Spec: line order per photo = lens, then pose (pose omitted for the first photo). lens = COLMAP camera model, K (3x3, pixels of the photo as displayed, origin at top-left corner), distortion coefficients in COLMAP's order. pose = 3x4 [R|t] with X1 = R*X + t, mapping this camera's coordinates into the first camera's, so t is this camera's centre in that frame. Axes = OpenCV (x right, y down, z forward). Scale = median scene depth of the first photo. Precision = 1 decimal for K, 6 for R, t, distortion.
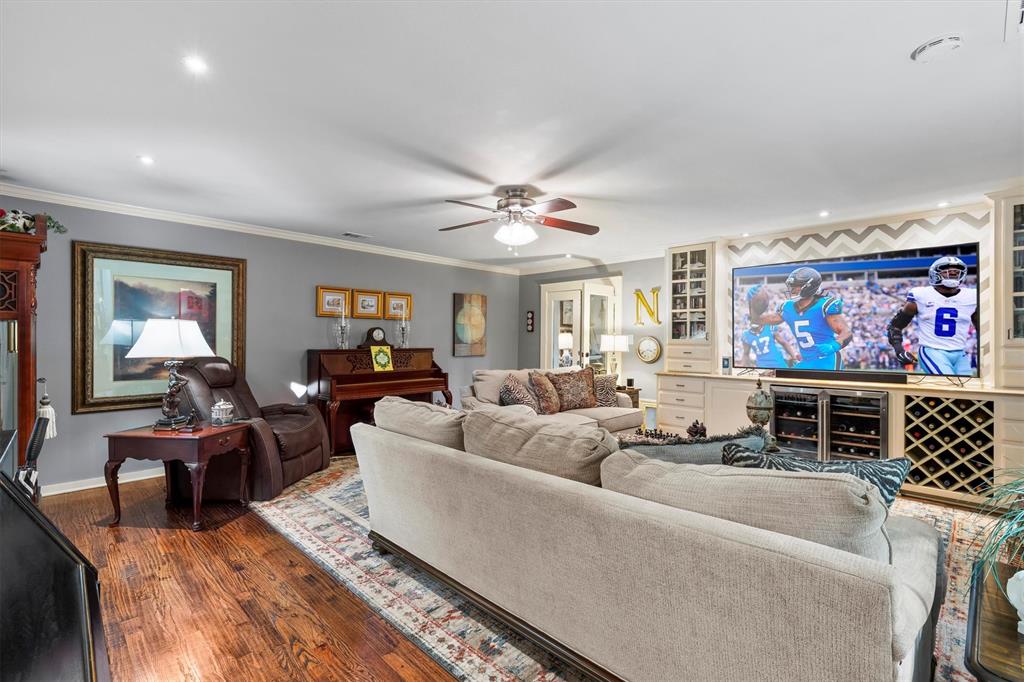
lens RADIAL K [[460.8, 0, 513.4], [0, 460.8, 338.4], [0, 0, 1]] dist [-0.003677, -0.000396]
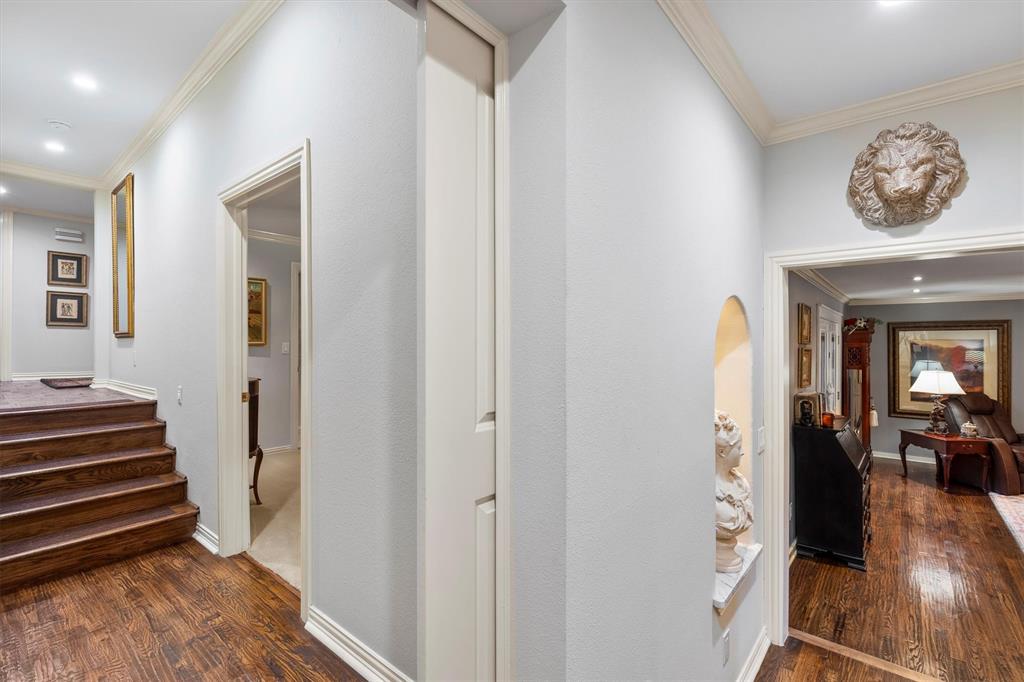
lens RADIAL K [[460.8, 0, 513.6], [0, 460.8, 338.7], [0, 0, 1]] dist [-0.003677, -0.000396]
pose [[0.077547, -0.011032, -0.996928, 0.847140], [-0.003553, 0.999929, -0.011342, -0.133476], [0.996982, 0.004421, 0.077502, -0.714828]]
